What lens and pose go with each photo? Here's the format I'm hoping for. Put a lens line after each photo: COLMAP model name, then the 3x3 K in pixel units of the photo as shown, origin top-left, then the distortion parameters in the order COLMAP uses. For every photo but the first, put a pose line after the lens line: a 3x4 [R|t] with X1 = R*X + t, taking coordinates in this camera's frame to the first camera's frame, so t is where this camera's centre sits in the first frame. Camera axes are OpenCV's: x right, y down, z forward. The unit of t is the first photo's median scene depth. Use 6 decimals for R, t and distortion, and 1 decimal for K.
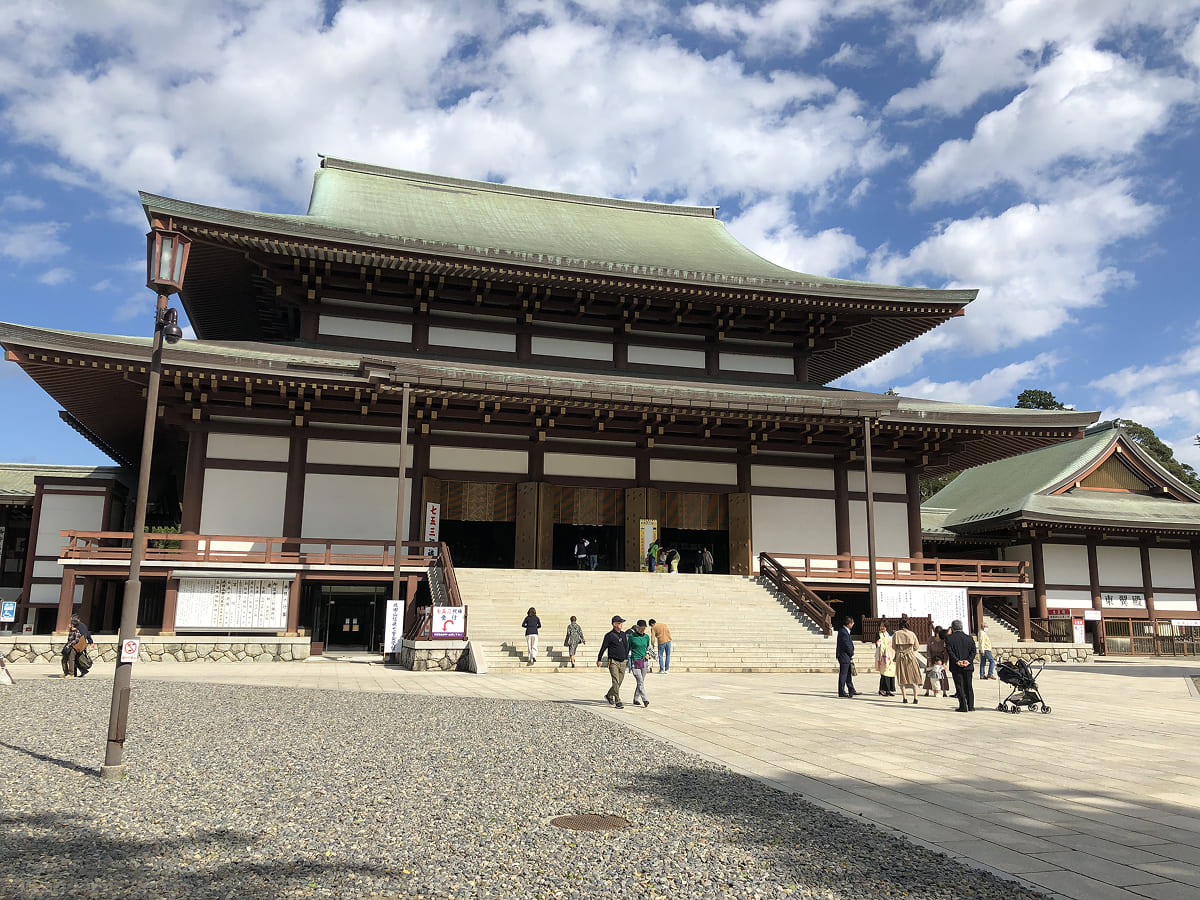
lens RADIAL K [[953.3, 0, 588.8], [0, 953.3, 440.7], [0, 0, 1]] dist [0.043975, -0.043074]
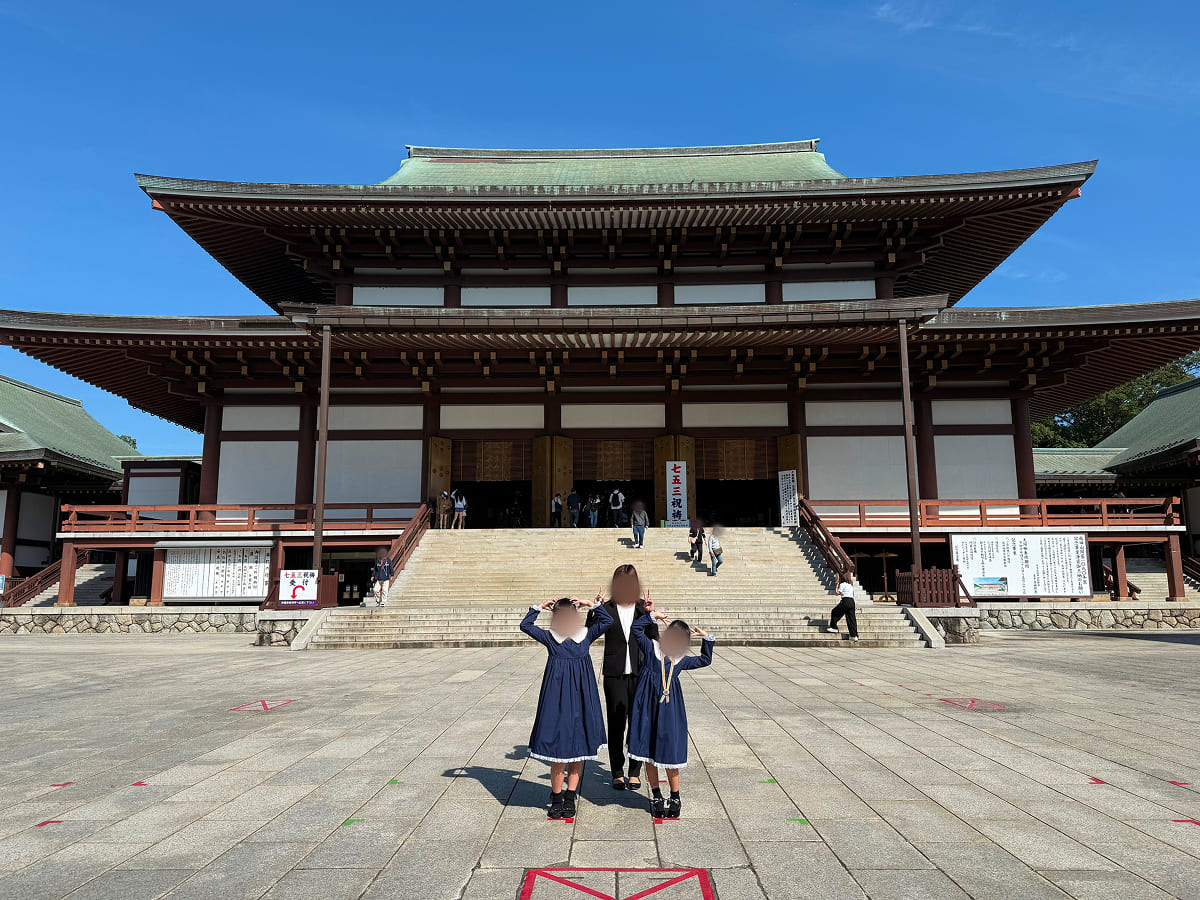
lens RADIAL K [[810.7, 0, 603.3], [0, 810.7, 468.8], [0, 0, 1]] dist [0.051909, -0.030659]
pose [[0.959826, -0.056463, -0.274856, 0.206793], [0.068101, 0.997133, 0.032978, 0.051977], [0.272206, -0.050371, 0.960920, 0.252515]]
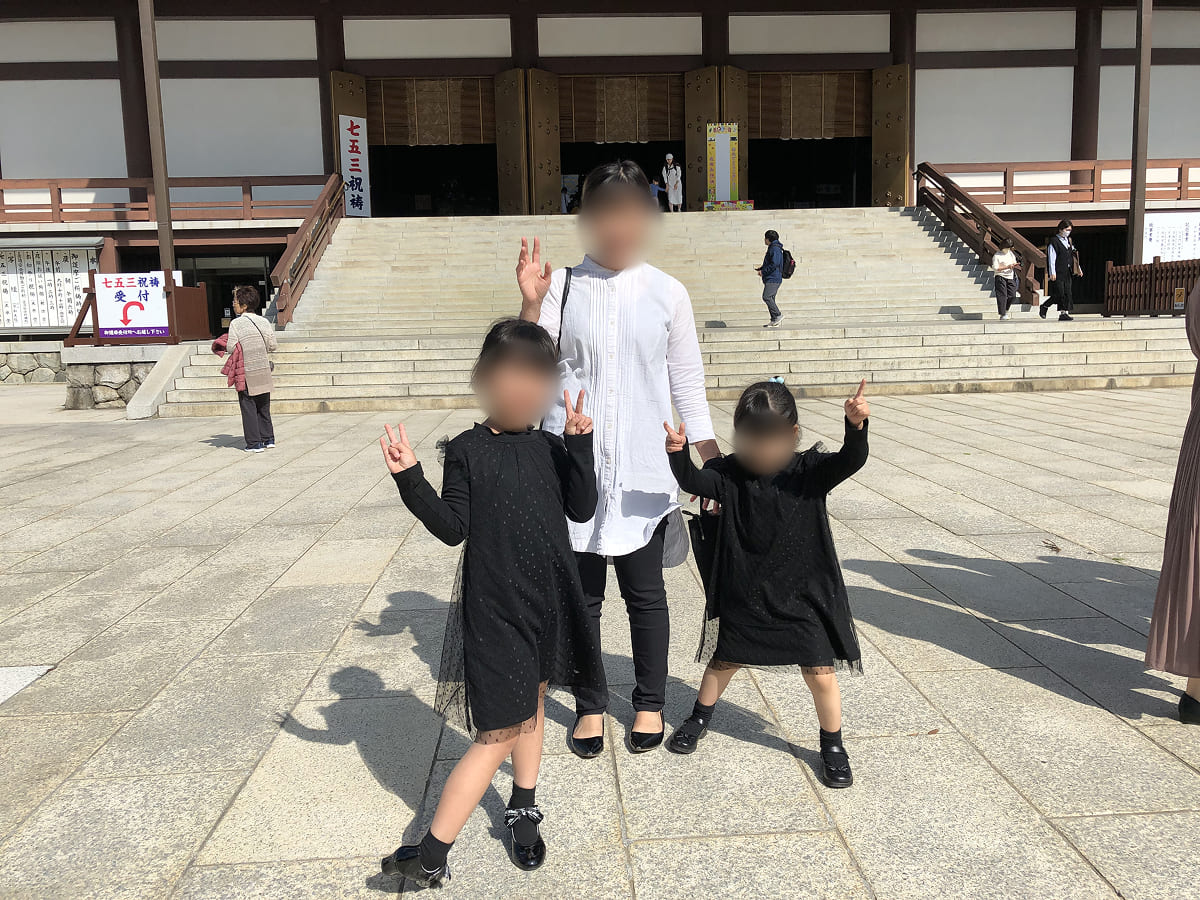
lens RADIAL K [[953.3, 0, 600.3], [0, 953.3, 425.3], [0, 0, 1]] dist [0.043975, -0.043074]
pose [[0.976325, -0.010411, -0.216060, 0.115358], [0.075086, 0.953044, 0.293375, 0.081923], [0.202860, -0.302652, 0.931262, 0.388468]]
